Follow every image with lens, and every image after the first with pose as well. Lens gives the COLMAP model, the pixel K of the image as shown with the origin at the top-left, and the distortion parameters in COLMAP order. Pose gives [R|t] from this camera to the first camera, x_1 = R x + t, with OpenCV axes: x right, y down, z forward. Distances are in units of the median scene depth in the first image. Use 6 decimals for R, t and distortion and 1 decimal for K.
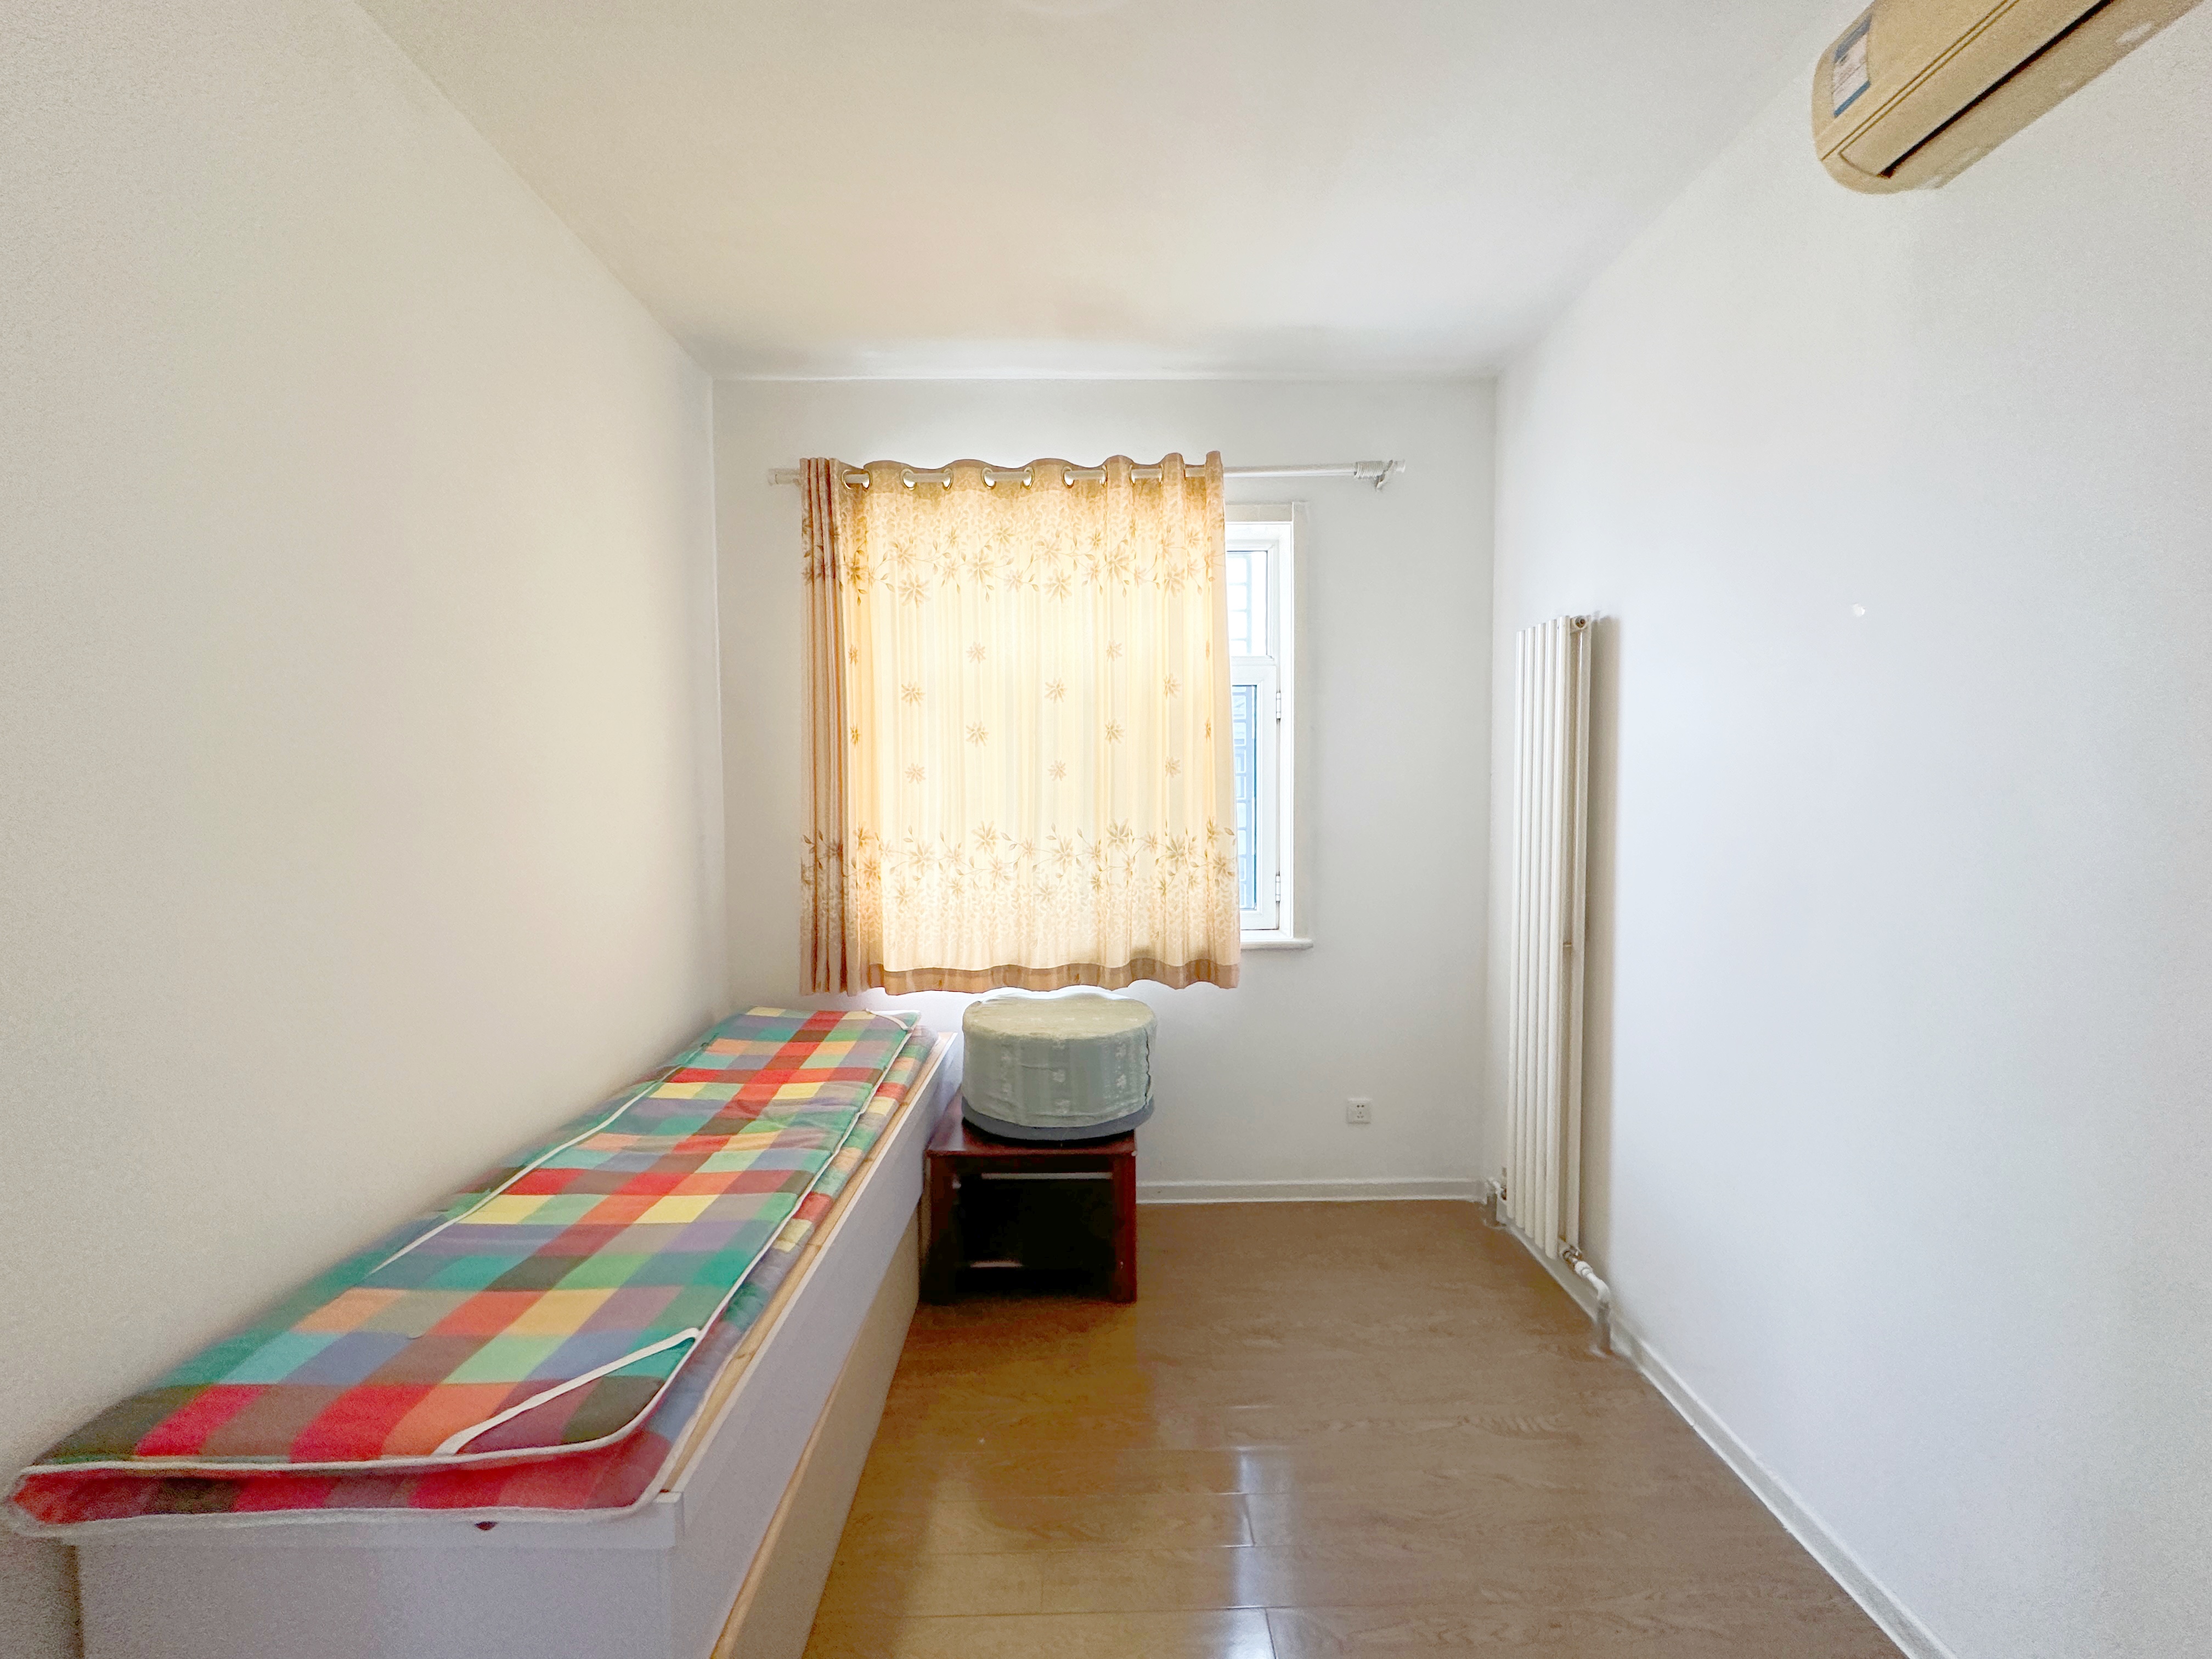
lens RADIAL K [[882.3, 0, 1111.4], [0, 882.3, 834.7], [0, 0, 1]] dist [-0.003434, -0.000123]
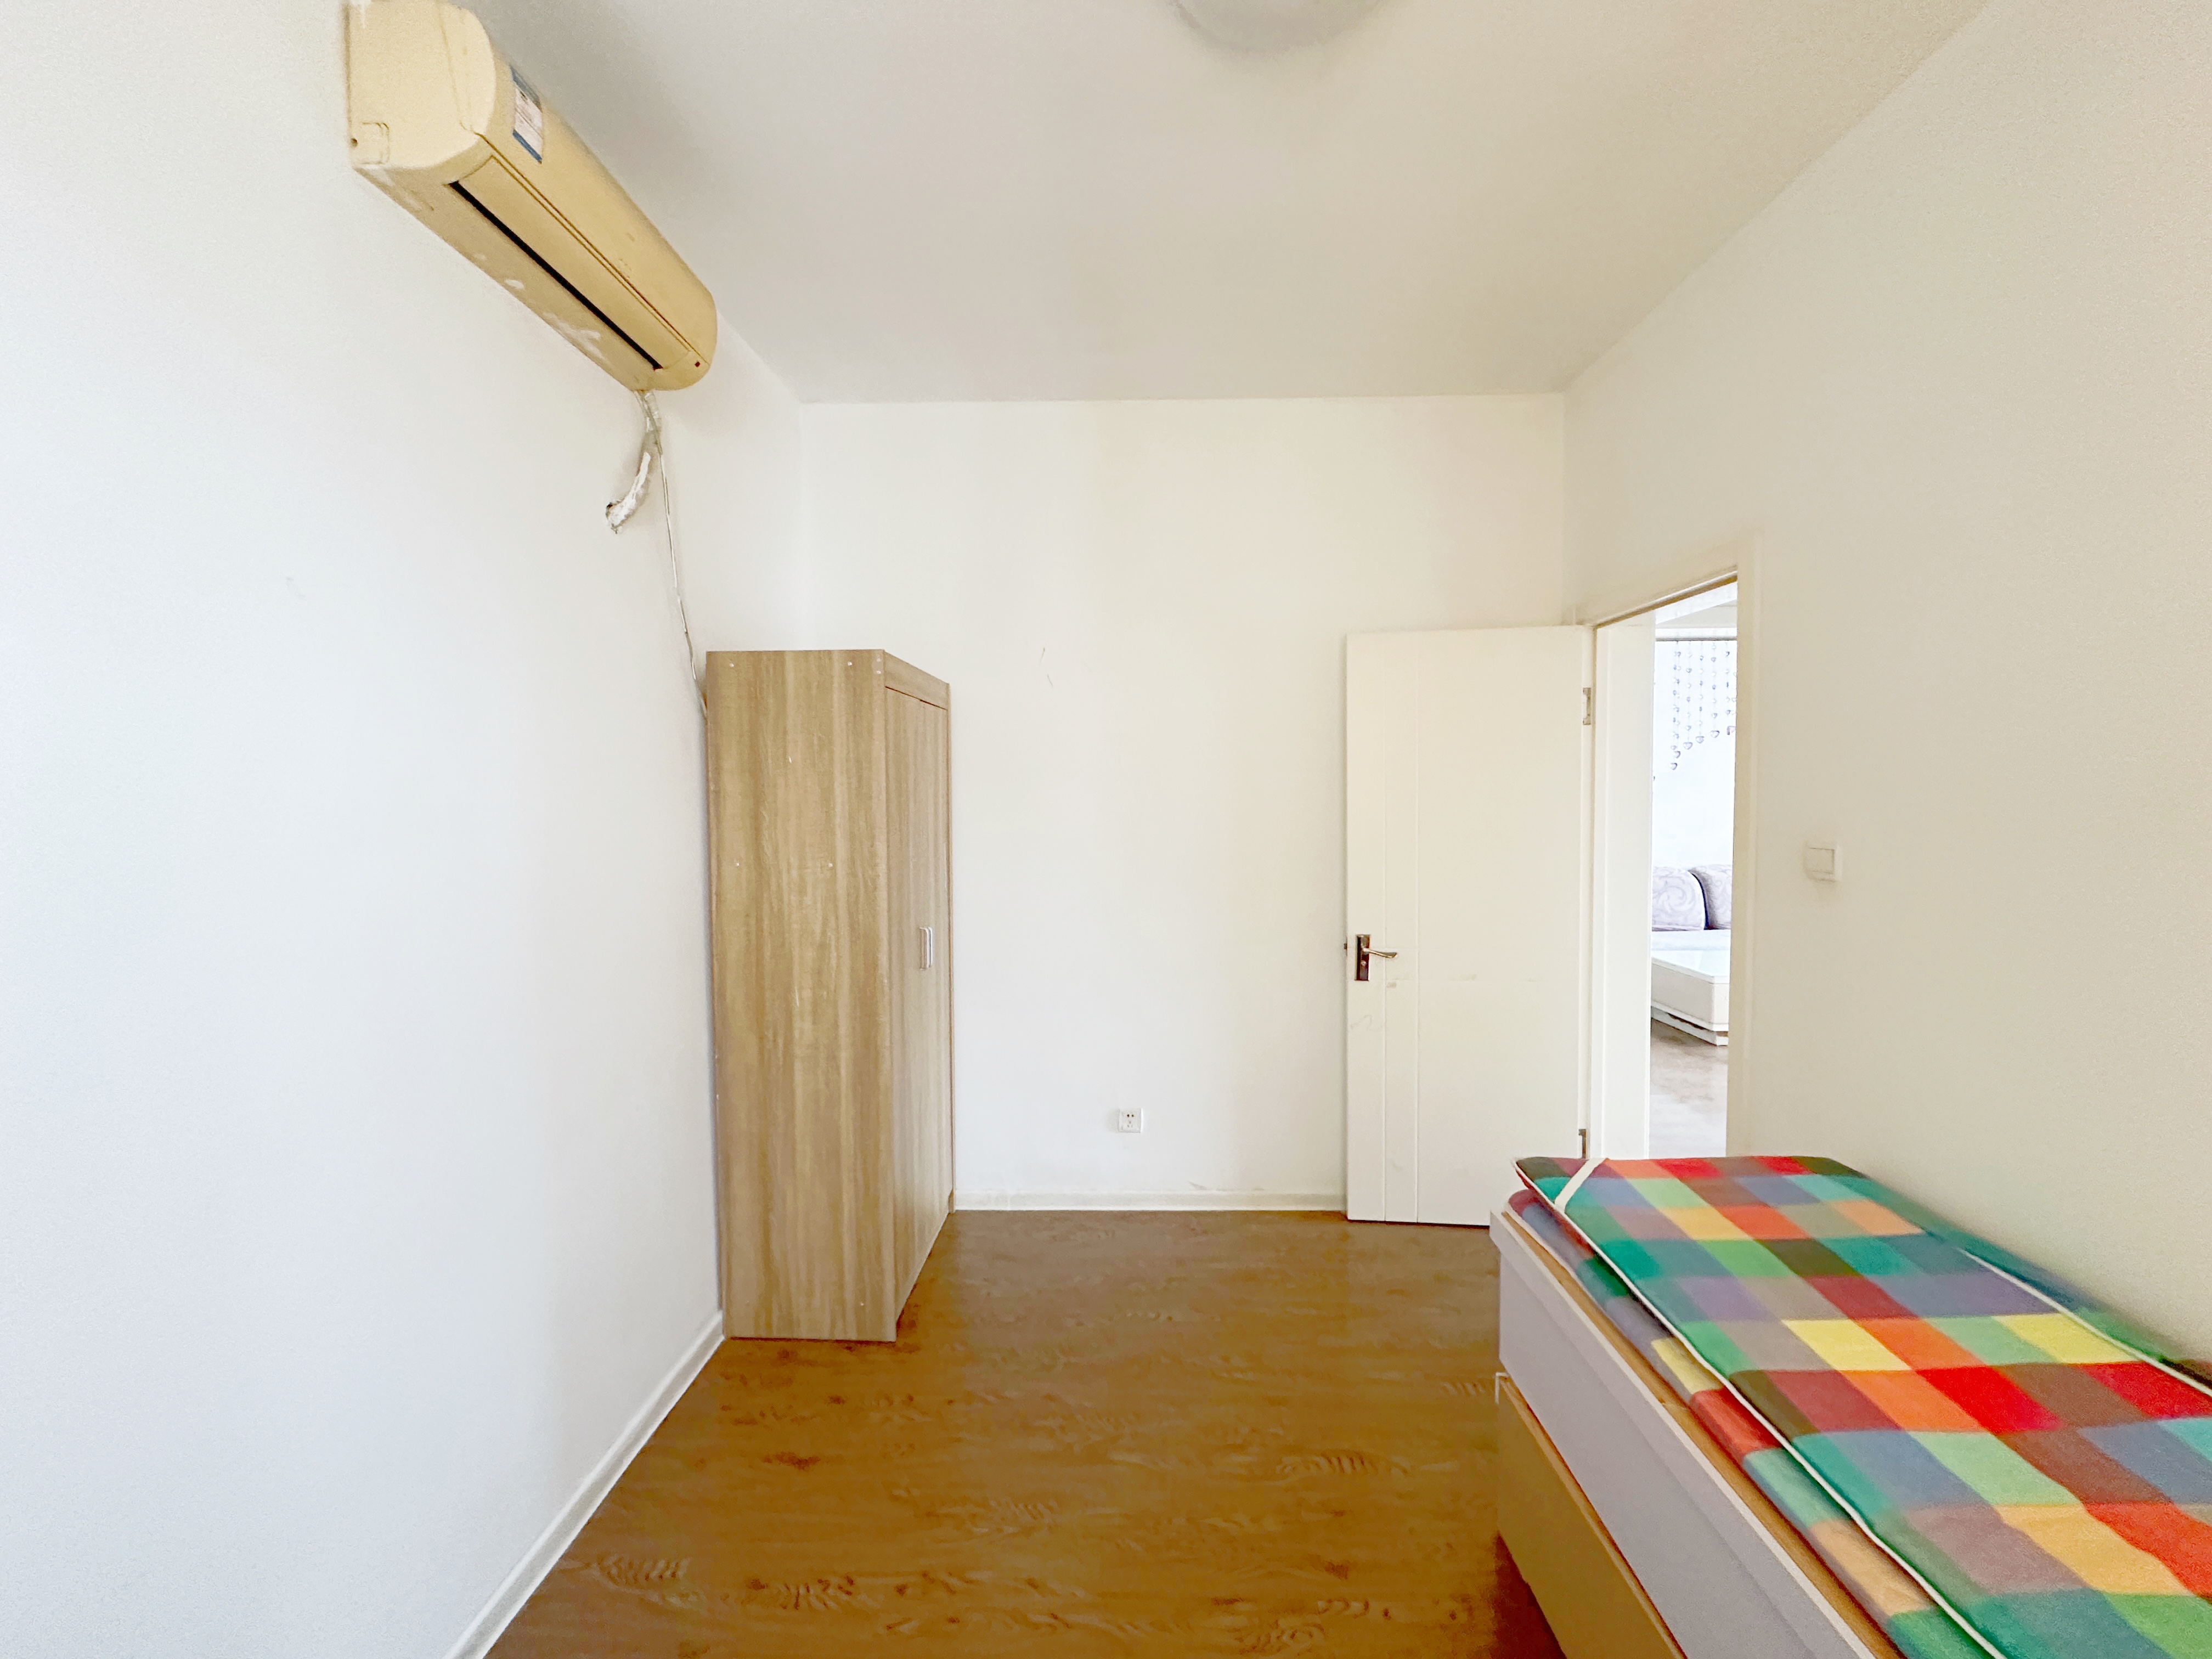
lens RADIAL K [[882.3, 0, 1101.1], [0, 882.3, 820.7], [0, 0, 1]] dist [-0.003434, -0.000123]
pose [[-0.998075, 0.009814, 0.061240, 0.099909], [0.014673, 0.996733, 0.079418, -0.098763], [-0.060261, 0.080163, -0.994959, 1.814237]]
